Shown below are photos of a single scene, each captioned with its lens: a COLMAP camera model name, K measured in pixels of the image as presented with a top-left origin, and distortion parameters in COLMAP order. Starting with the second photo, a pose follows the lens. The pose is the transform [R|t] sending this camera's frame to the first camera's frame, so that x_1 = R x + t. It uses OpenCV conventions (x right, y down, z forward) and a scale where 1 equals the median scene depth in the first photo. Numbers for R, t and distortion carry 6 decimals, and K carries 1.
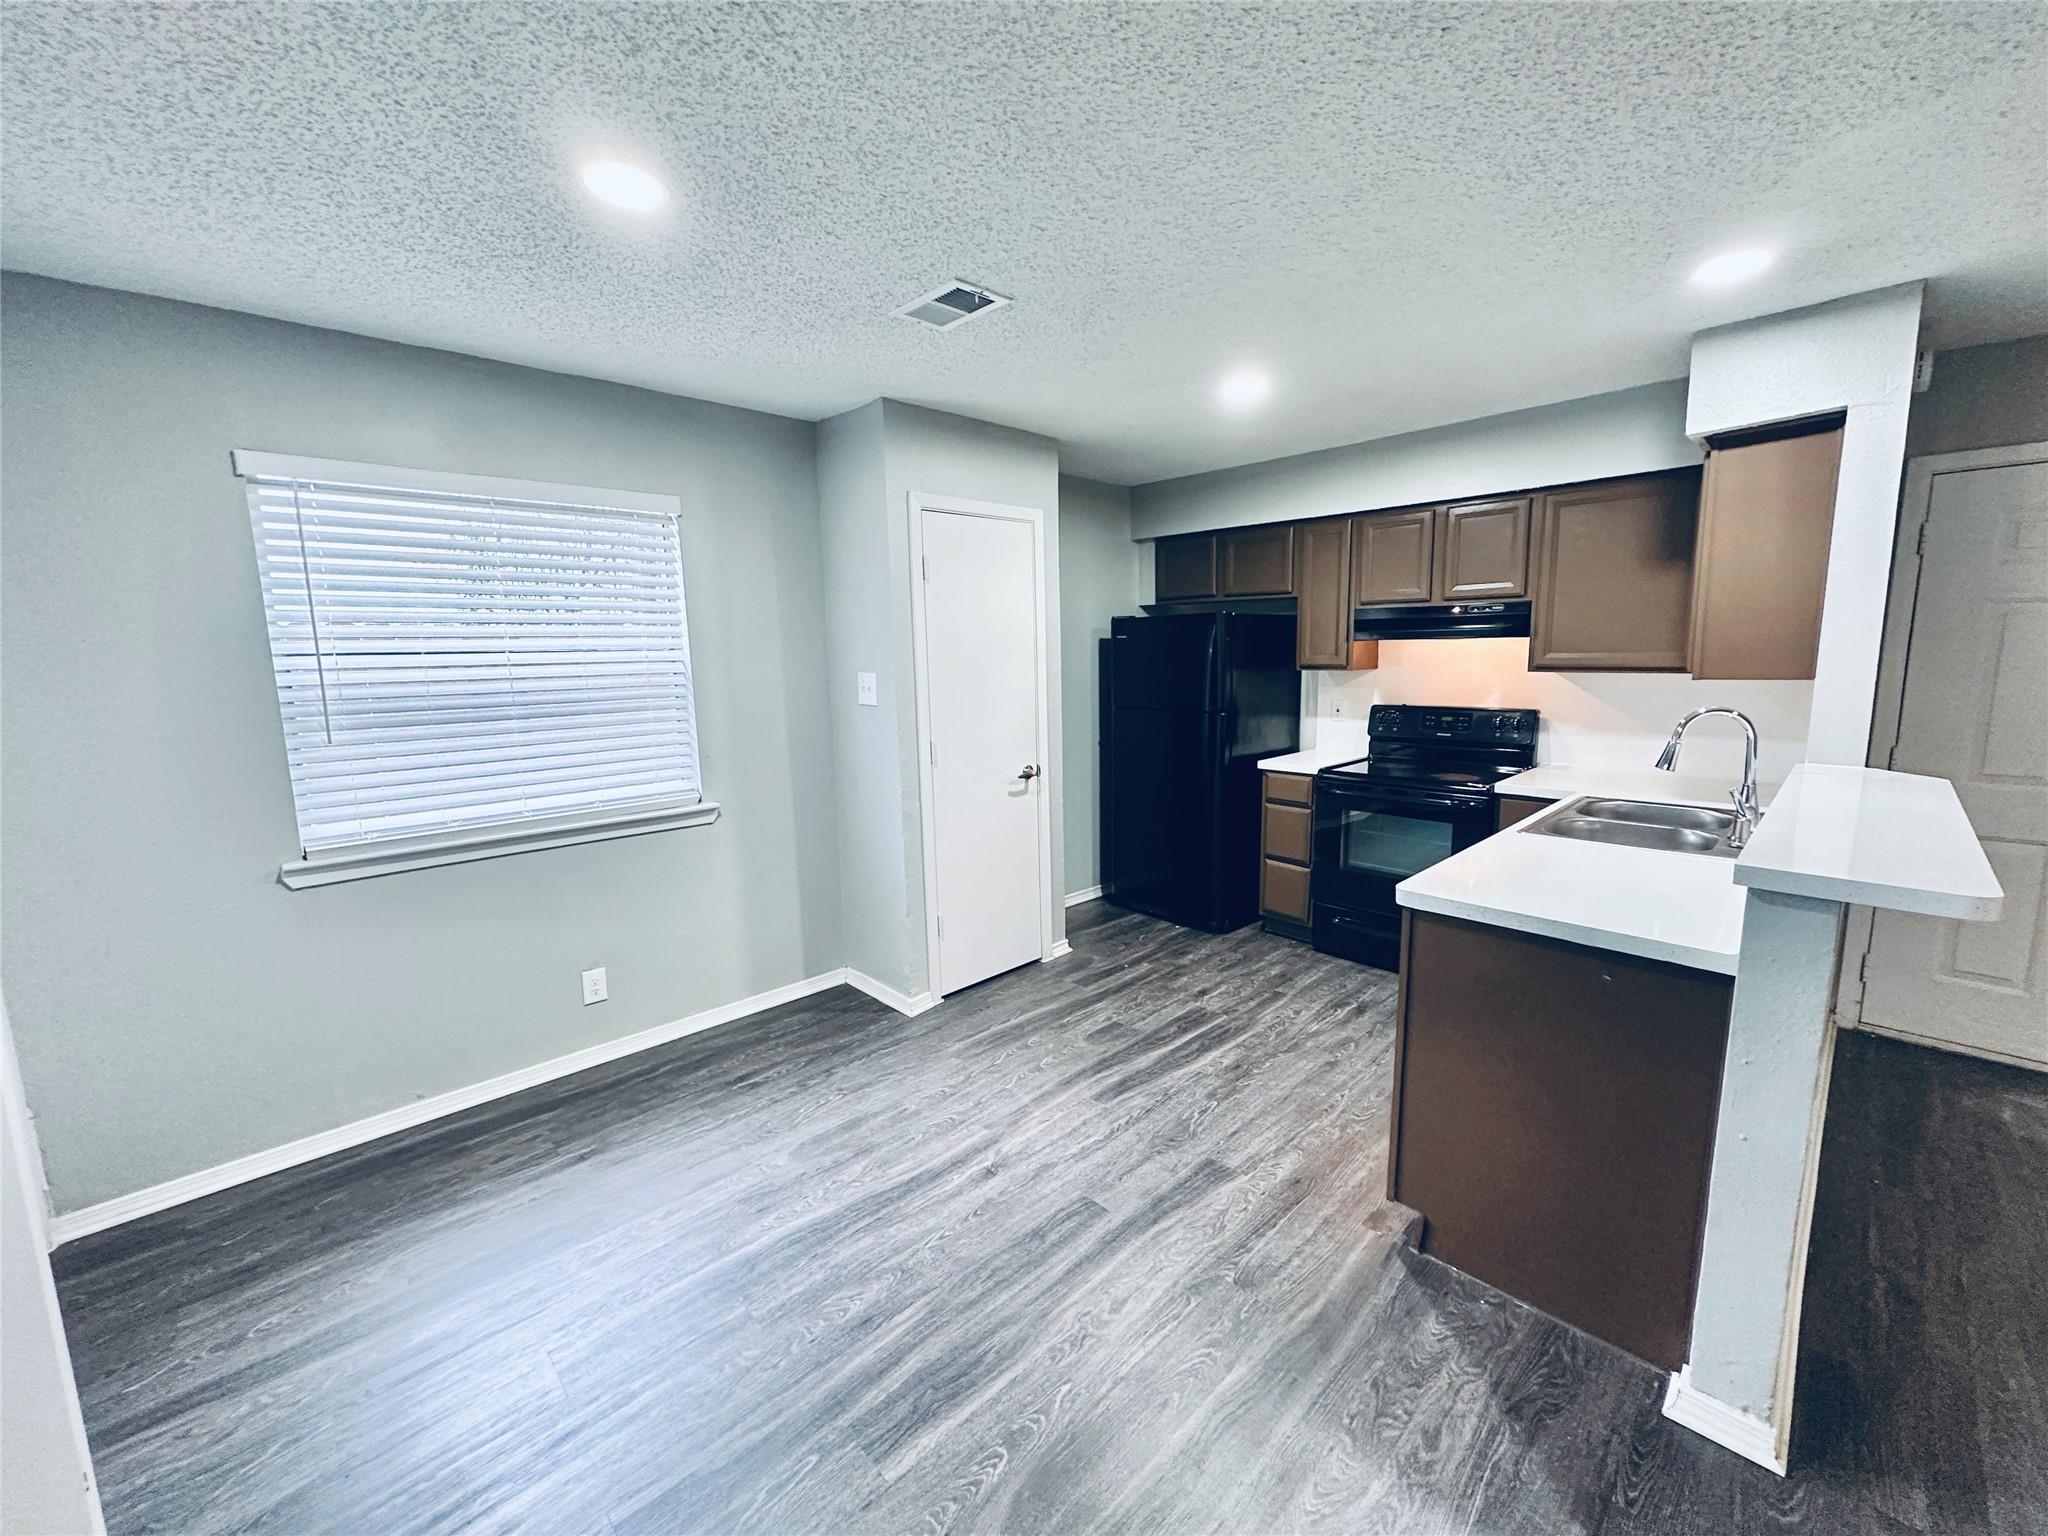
lens RADIAL K [[814.1, 0, 1028.5], [0, 814.1, 768.4], [0, 0, 1]] dist [0.000113, -0.000097]
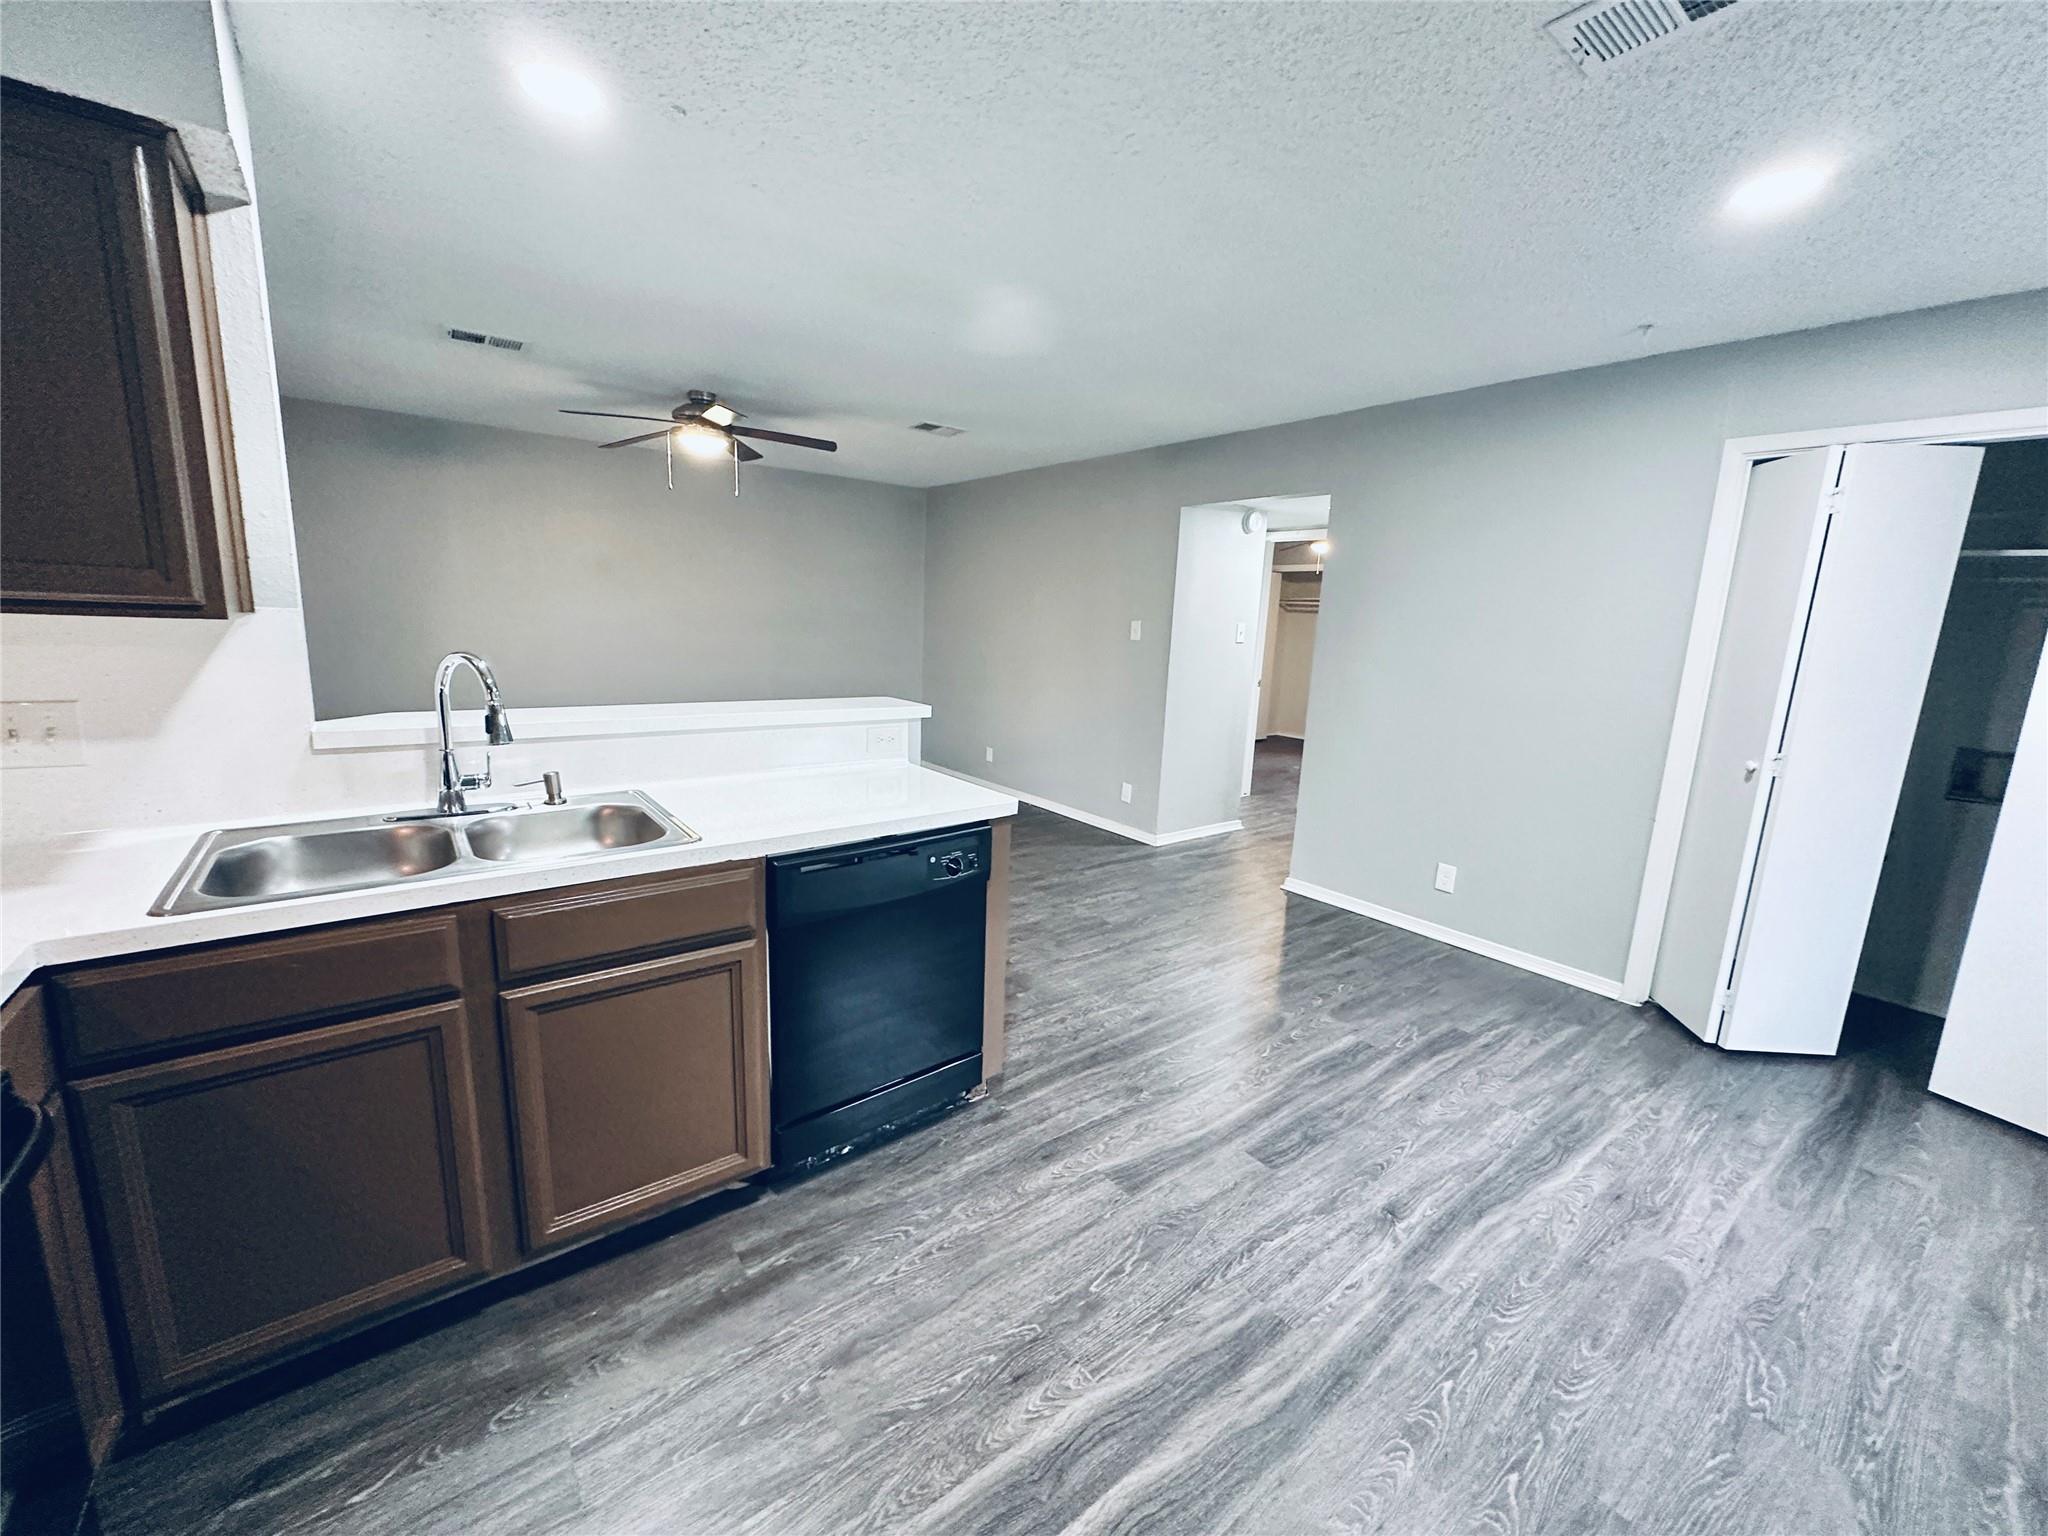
lens RADIAL K [[814.1, 0, 1022.2], [0, 814.1, 759.7], [0, 0, 1]] dist [0.000113, -0.000097]
pose [[-0.992990, -0.044911, 0.109333, 0.194463], [-0.007832, 0.947971, 0.318262, -0.165576], [-0.117938, 0.315174, -0.941677, 1.242187]]
